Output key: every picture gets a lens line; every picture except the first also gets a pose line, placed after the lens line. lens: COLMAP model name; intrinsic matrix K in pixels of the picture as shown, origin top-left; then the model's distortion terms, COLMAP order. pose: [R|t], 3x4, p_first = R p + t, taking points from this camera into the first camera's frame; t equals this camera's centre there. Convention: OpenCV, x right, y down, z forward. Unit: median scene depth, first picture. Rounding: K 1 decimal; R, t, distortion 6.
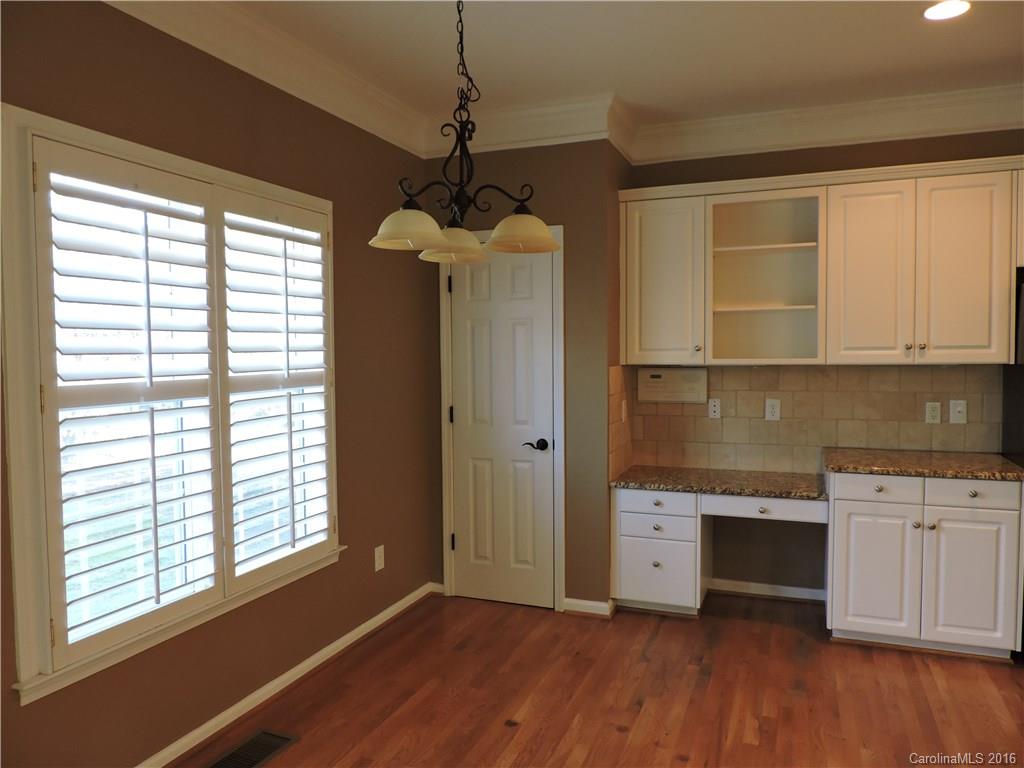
lens RADIAL K [[729.5, 0, 510.5], [0, 729.5, 387.5], [0, 0, 1]] dist [-0.025058, 0.004244]
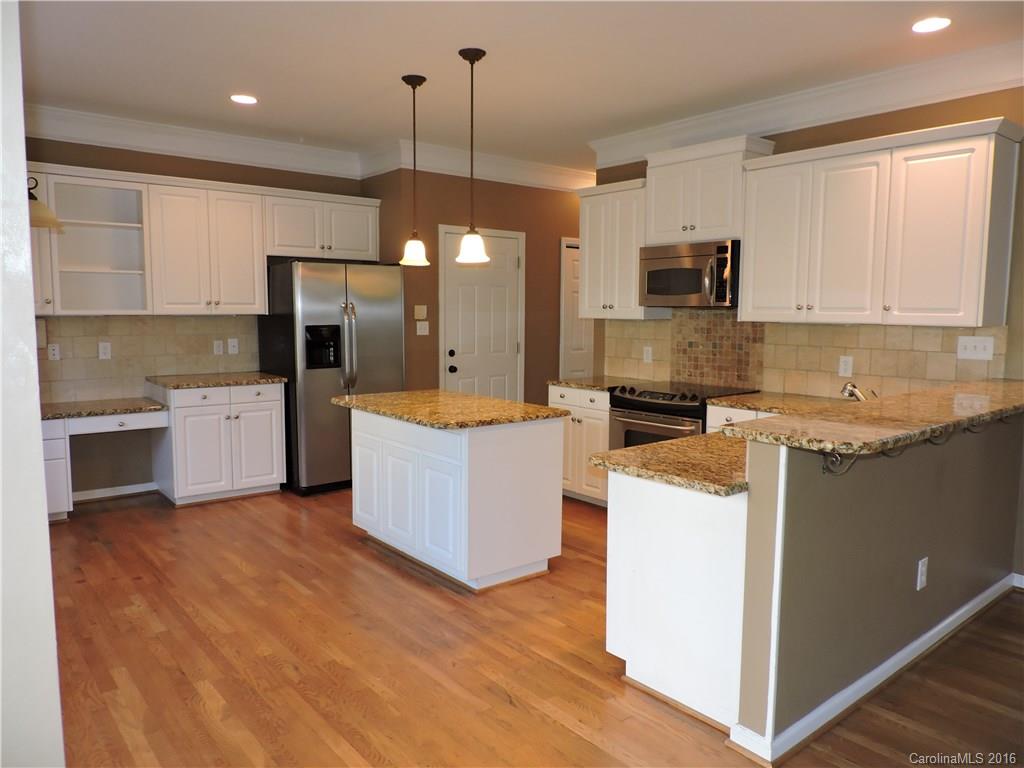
lens RADIAL K [[729.5, 0, 512.7], [0, 729.5, 384.4], [0, 0, 1]] dist [-0.025058, 0.004244]
pose [[0.482215, -0.077627, 0.872607, -0.462289], [0.032308, 0.996965, 0.070836, 0.025417], [-0.875457, -0.005967, 0.483259, -0.272836]]
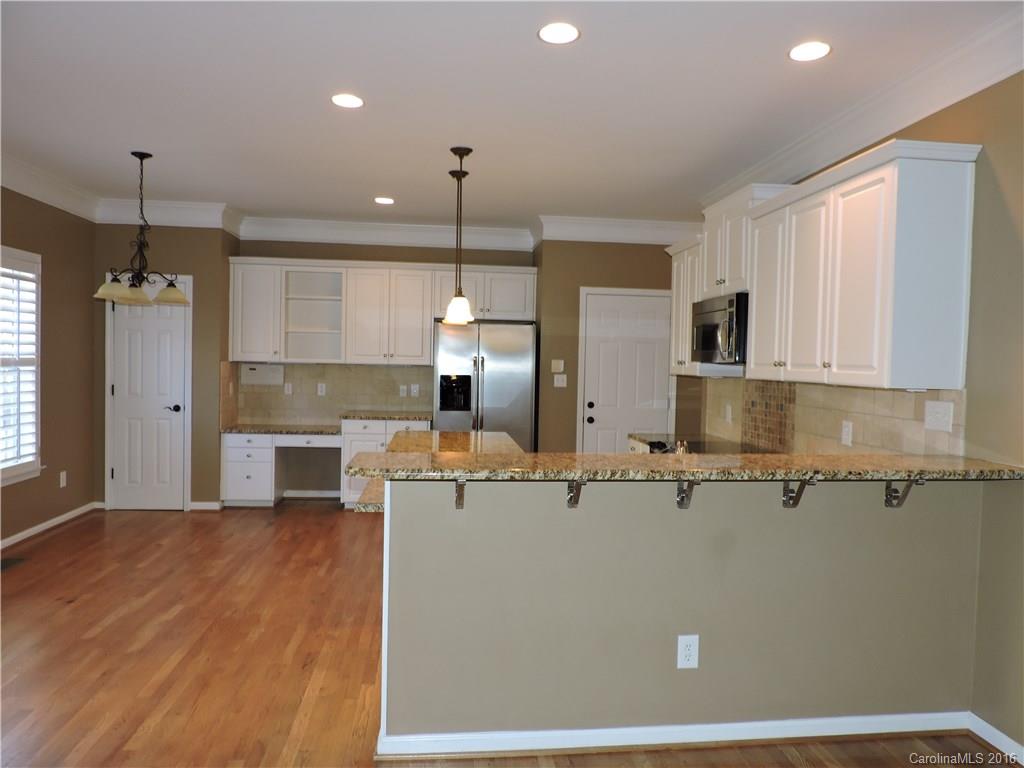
lens RADIAL K [[729.5, 0, 512.6], [0, 729.5, 389.2], [0, 0, 1]] dist [-0.025058, 0.004244]
pose [[0.884715, 0.013415, 0.465940, -0.053863], [-0.009398, 0.999896, -0.010943, 0.051578], [-0.466038, 0.005302, 0.884749, -0.861350]]
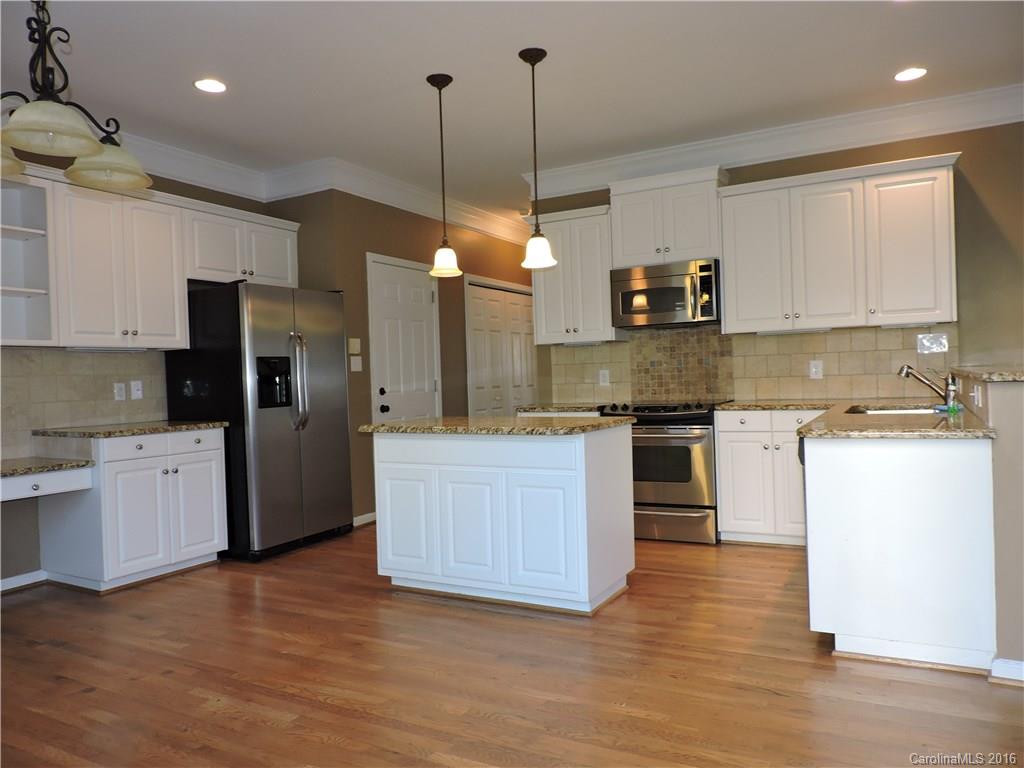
lens RADIAL K [[729.5, 0, 512.8], [0, 729.5, 385.1], [0, 0, 1]] dist [-0.025058, 0.004244]
pose [[0.120626, -0.005172, 0.992685, -0.558912], [0.081306, 0.996678, -0.004688, 0.087000], [-0.989363, 0.081277, 0.120646, 0.218942]]
